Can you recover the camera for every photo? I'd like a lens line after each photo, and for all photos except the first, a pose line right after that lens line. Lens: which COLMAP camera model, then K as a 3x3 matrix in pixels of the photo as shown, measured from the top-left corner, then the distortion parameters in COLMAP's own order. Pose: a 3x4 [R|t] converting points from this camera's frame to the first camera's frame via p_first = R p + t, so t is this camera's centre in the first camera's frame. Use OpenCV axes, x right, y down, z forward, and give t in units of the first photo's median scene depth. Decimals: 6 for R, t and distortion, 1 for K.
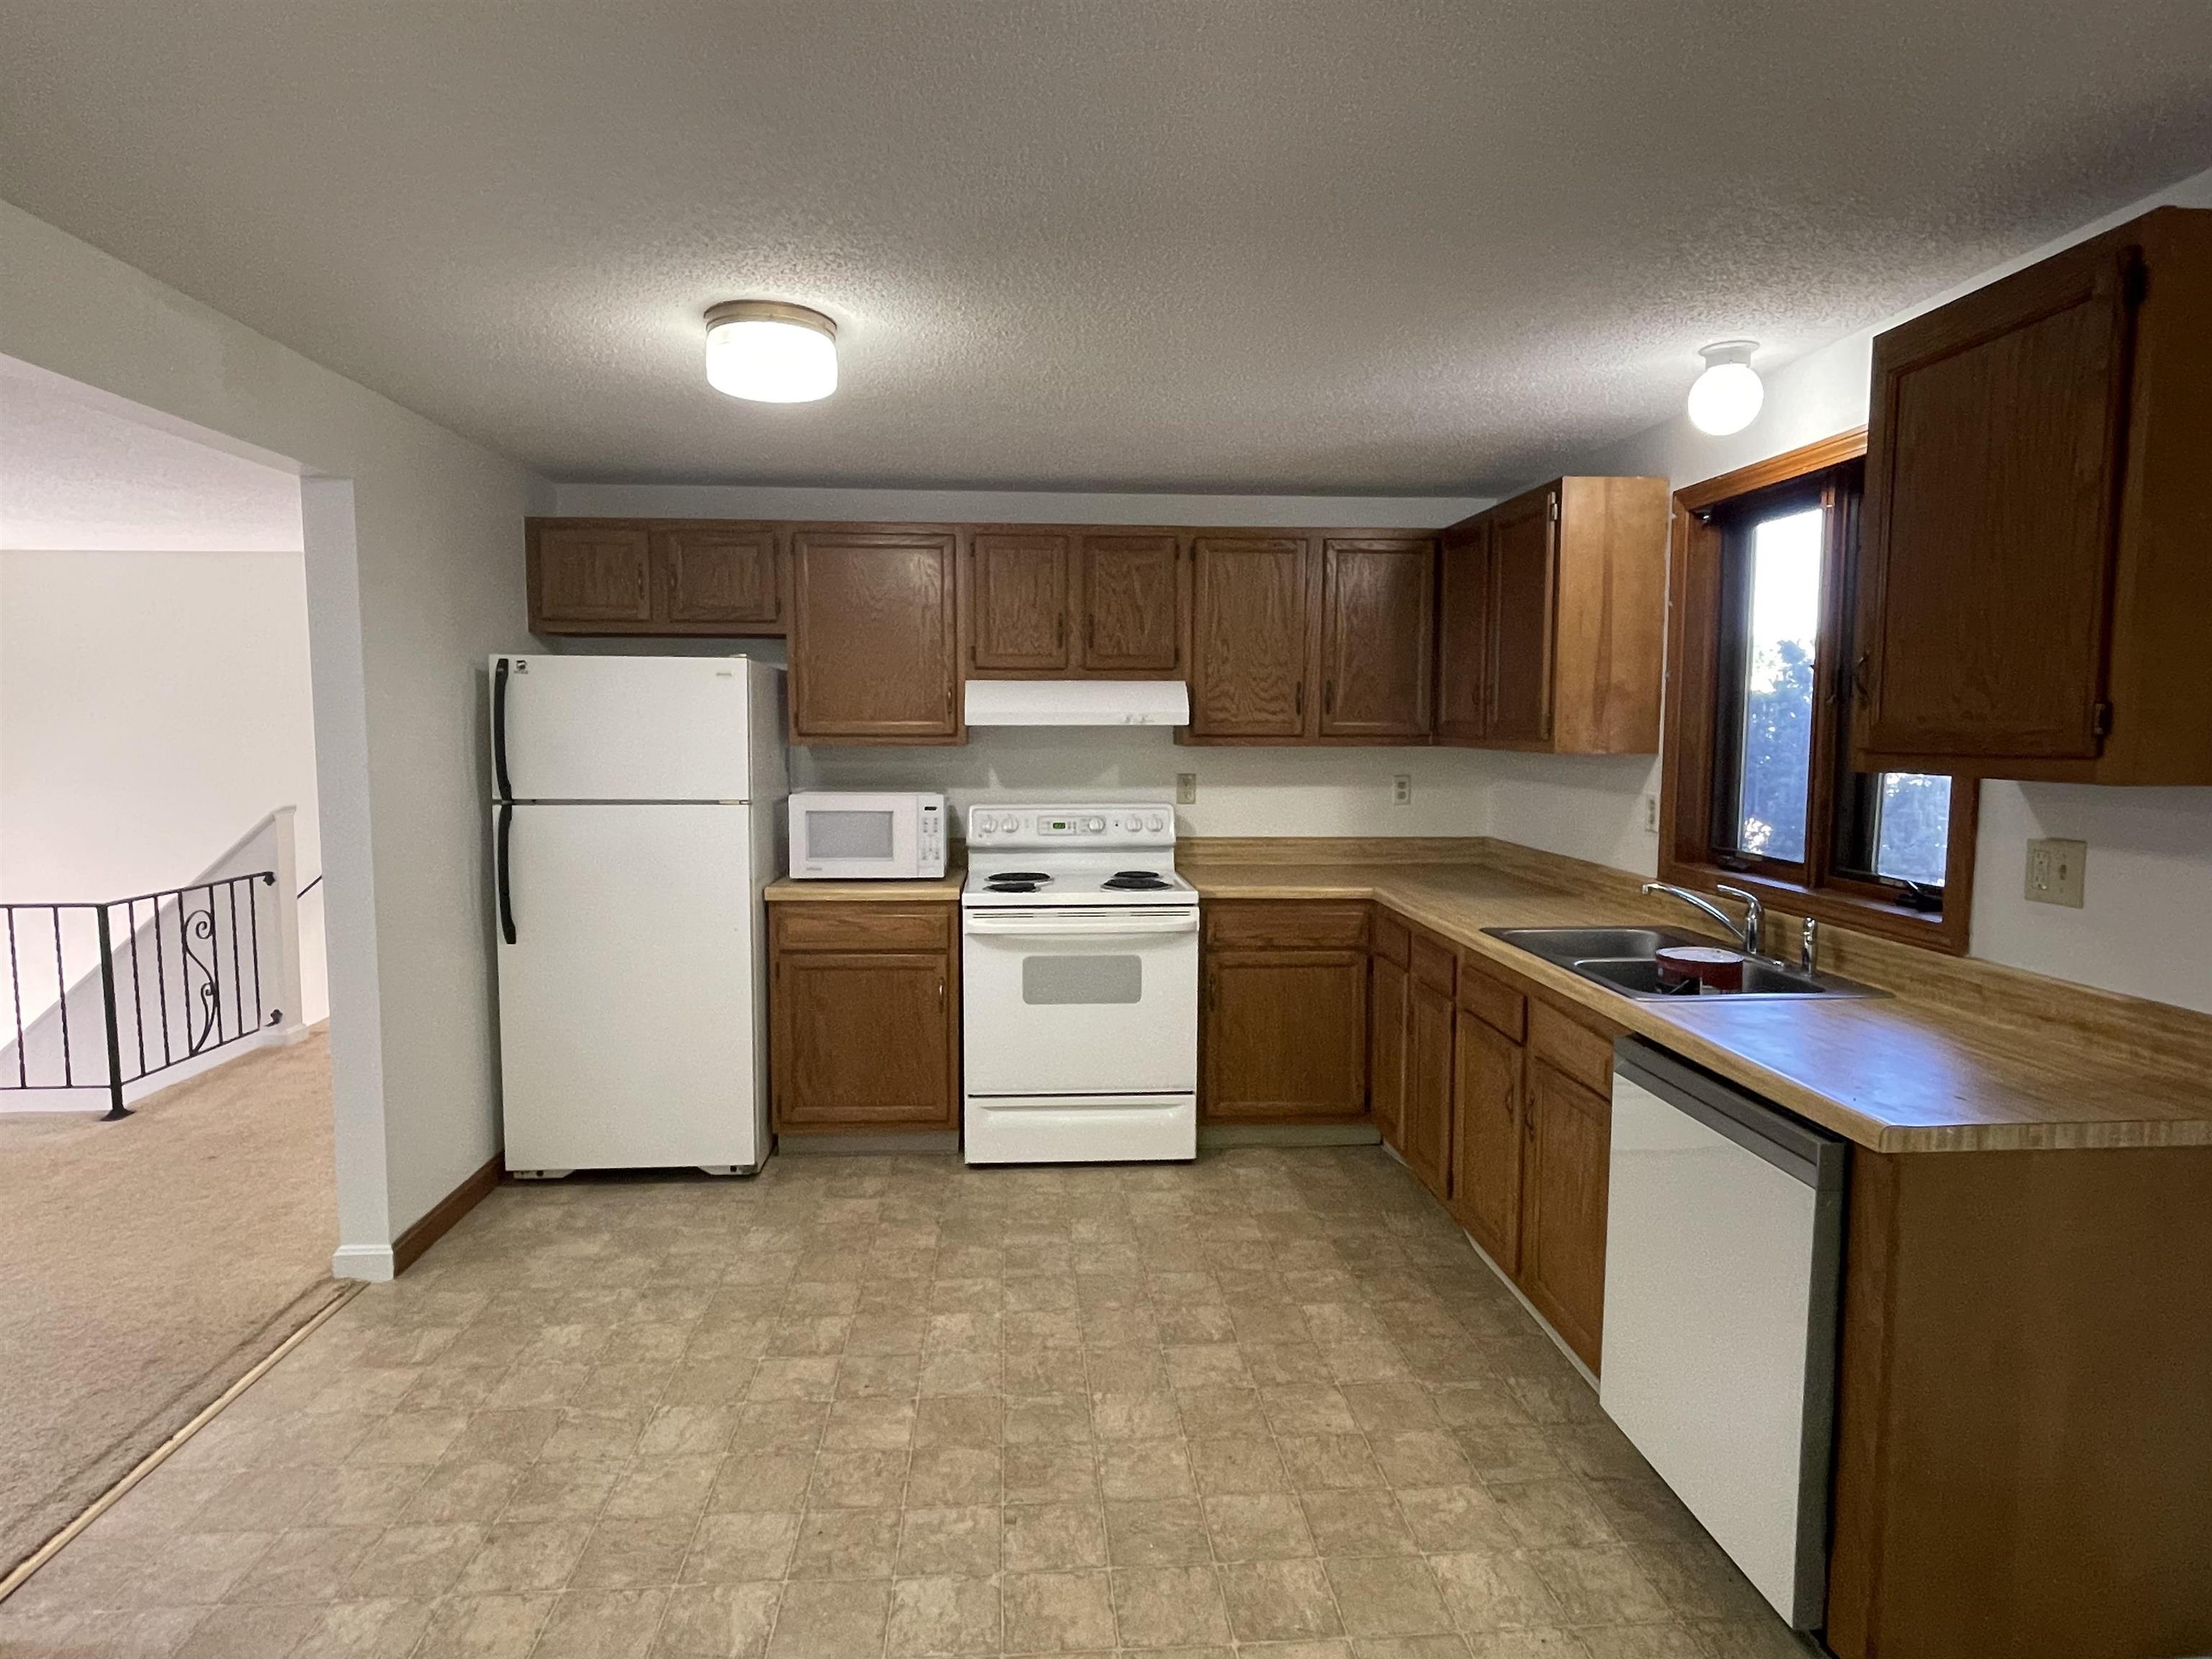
lens RADIAL K [[1196.5, 0, 1106.0], [0, 1196.5, 829.5], [0, 0, 1]] dist [0.003145, -0.029854]
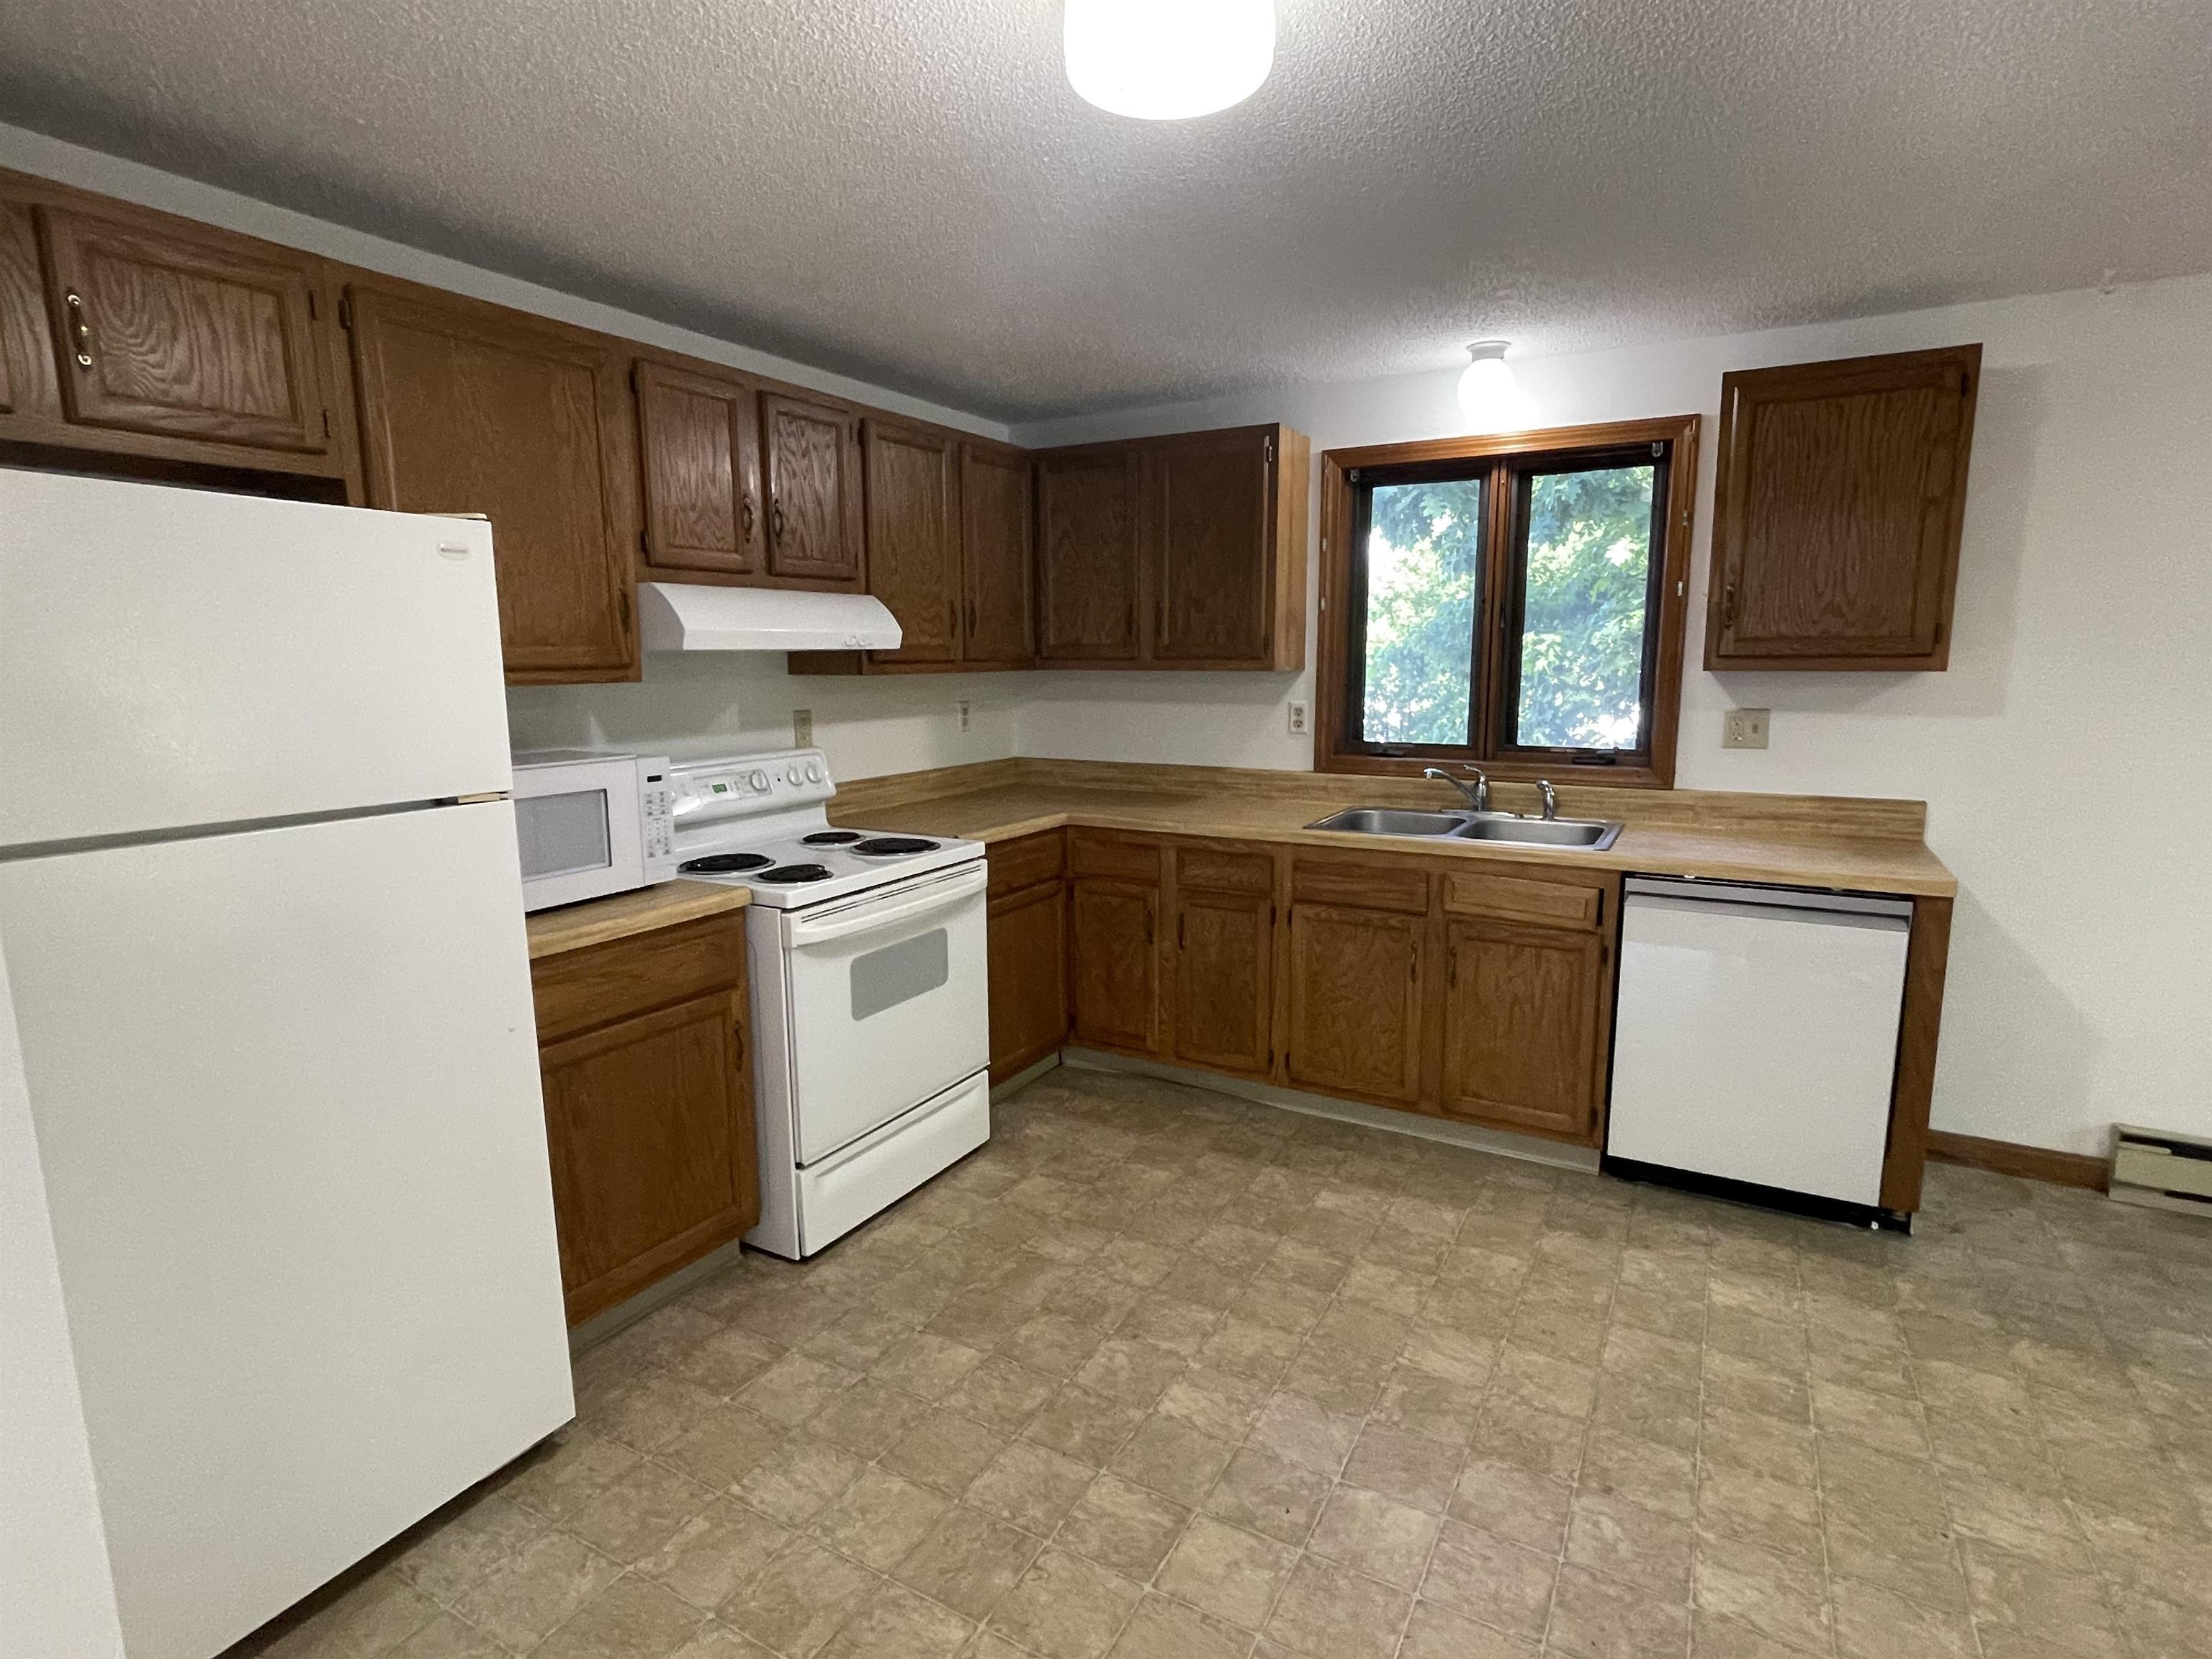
lens RADIAL K [[1112.1, 0, 1106.0], [0, 1112.1, 829.5], [0, 0, 1]] dist [-0.005035, -0.000832]
pose [[0.556603, -0.138162, 0.819210, -0.540324], [0.083183, 0.990387, 0.110513, -0.038756], [-0.826604, 0.006633, 0.562746, 0.474679]]
